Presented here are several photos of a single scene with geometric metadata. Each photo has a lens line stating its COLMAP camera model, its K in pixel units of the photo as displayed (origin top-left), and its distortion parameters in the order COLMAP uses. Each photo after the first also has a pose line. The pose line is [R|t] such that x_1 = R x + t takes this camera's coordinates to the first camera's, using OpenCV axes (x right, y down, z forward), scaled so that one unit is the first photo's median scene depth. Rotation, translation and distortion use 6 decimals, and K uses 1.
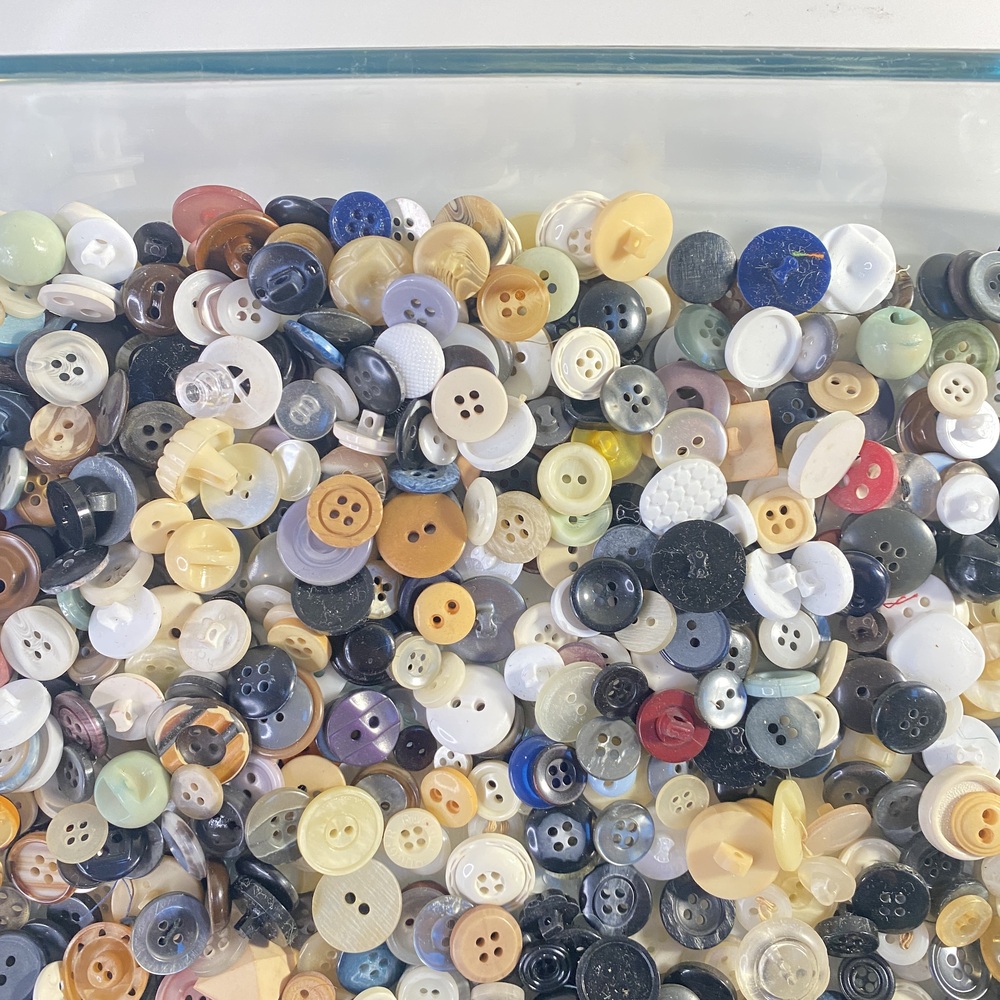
lens RADIAL K [[1002.8, 0, 500.0], [0, 1002.8, 500.0], [0, 0, 1]] dist [0.038079, -0.179059]
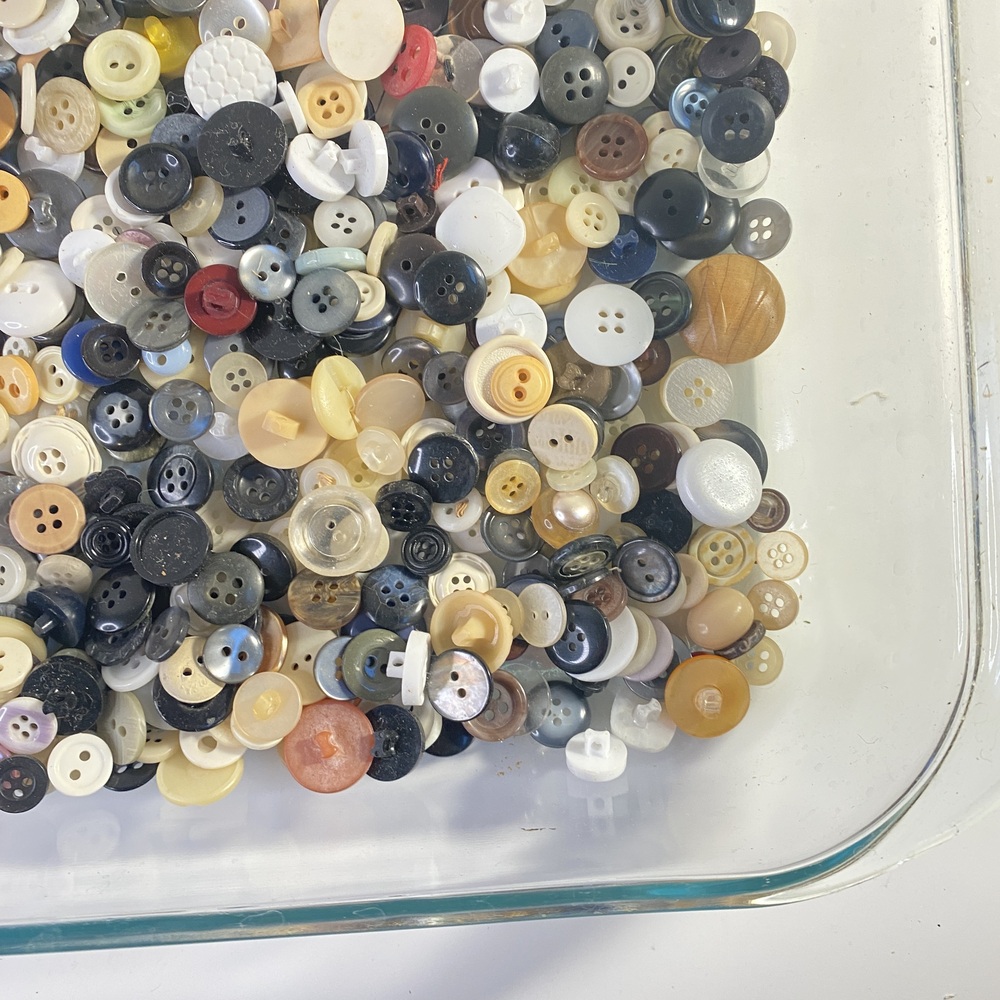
lens RADIAL K [[1002.8, 0, 500.0], [0, 1002.8, 500.0], [0, 0, 1]] dist [0.038079, -0.179059]
pose [[0.998294, -0.028906, 0.050740, 0.396480], [0.025696, 0.997695, 0.062805, 0.368286], [-0.052438, -0.061394, 0.996735, -0.051072]]
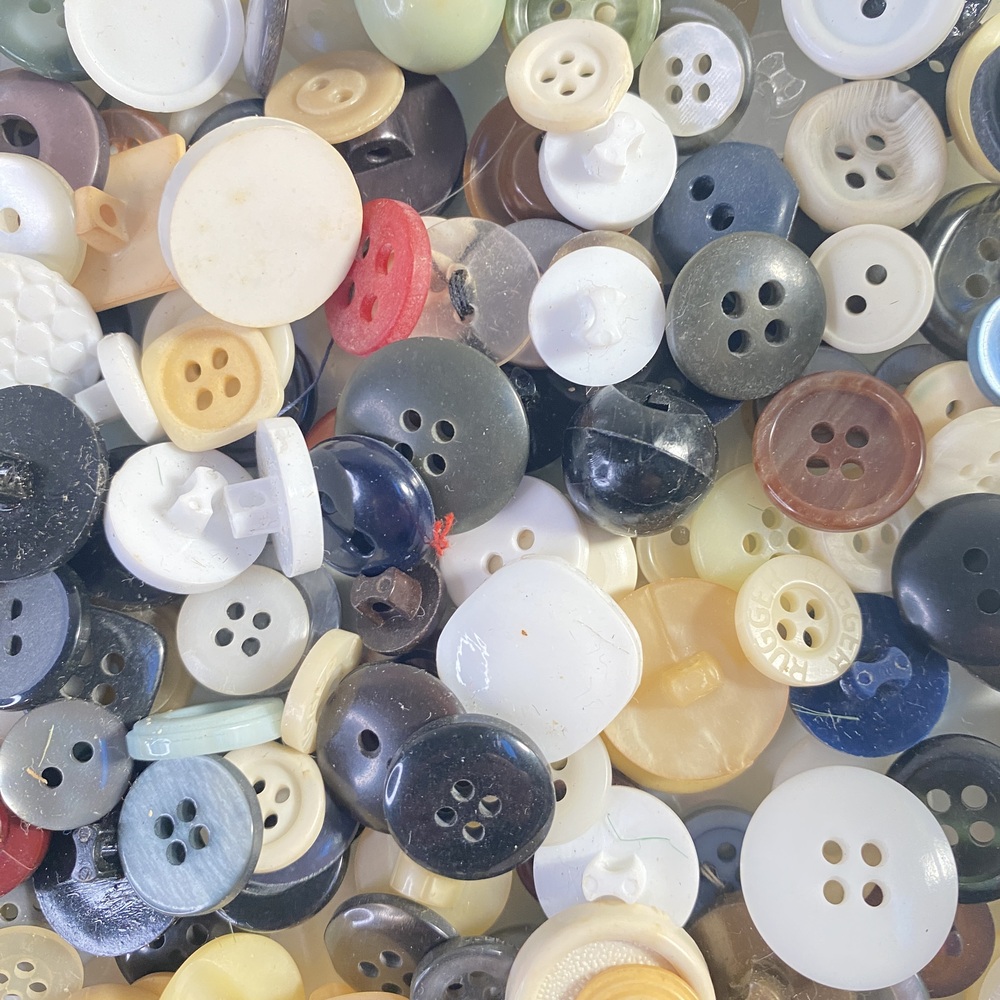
lens RADIAL K [[1064.7, 0, 521.8], [0, 1064.7, 497.6], [0, 0, 1]] dist [0.024792, -0.184297]
pose [[0.997426, -0.048159, -0.053123, 0.458652], [0.047554, 0.998789, -0.012591, 0.090466], [0.053665, 0.010032, 0.998509, 0.520622]]
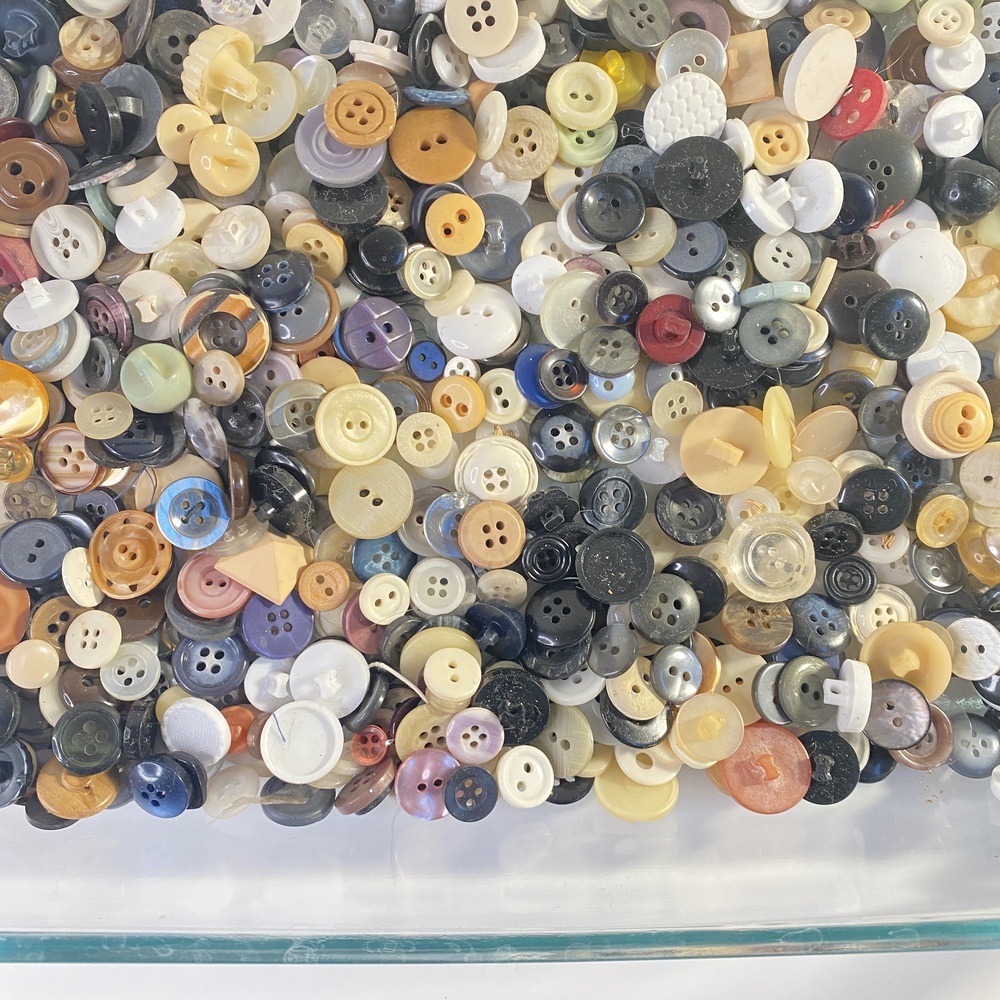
lens RADIAL K [[980.8, 0, 504.8], [0, 980.8, 520.0], [0, 0, 1]] dist [-0.008547, -0.041641]
pose [[0.999887, 0.009911, 0.011324, -0.012083], [-0.010496, 0.998546, 0.052873, 0.369618], [-0.010783, -0.052986, 0.998537, -0.036644]]
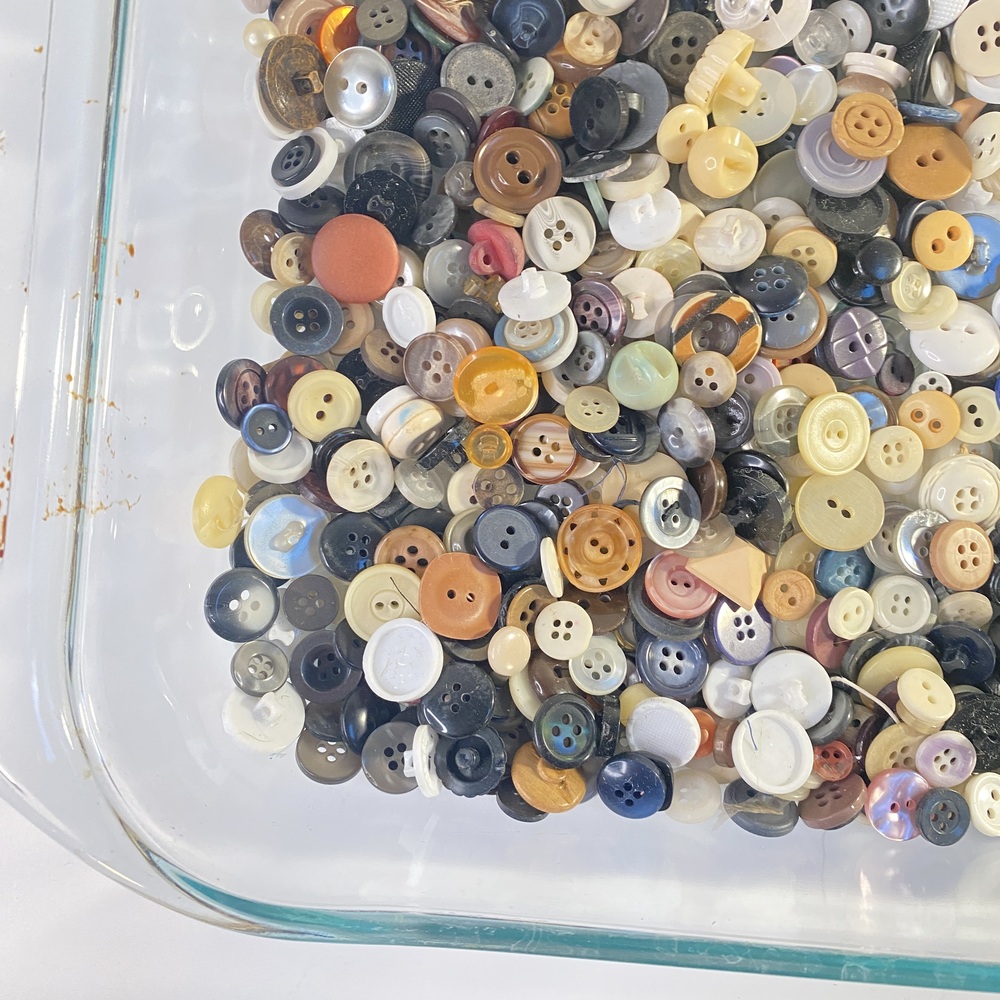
lens RADIAL K [[1002.8, 0, 500.0], [0, 1002.8, 500.0], [0, 0, 1]] dist [0.038079, -0.179059]
pose [[0.995284, 0.081306, -0.052913, -0.439132], [-0.079739, 0.996331, 0.031095, 0.388724], [0.055247, -0.026729, 0.998115, -0.064724]]
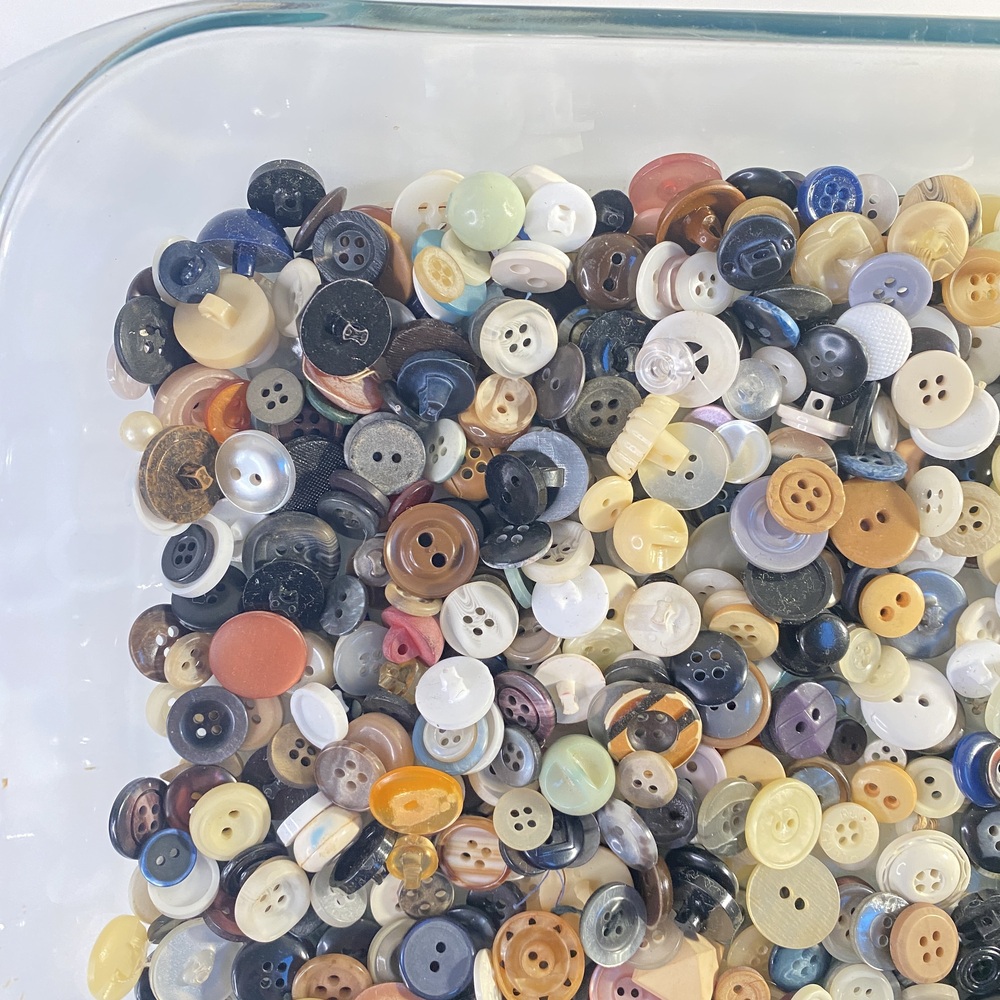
lens RADIAL K [[1002.8, 0, 500.0], [0, 1002.8, 500.0], [0, 0, 1]] dist [0.038079, -0.179059]
pose [[0.999186, 0.034863, -0.020276, -0.420180], [-0.034687, 0.999358, 0.008983, 0.016484], [0.020576, -0.008273, 0.999754, 0.026341]]
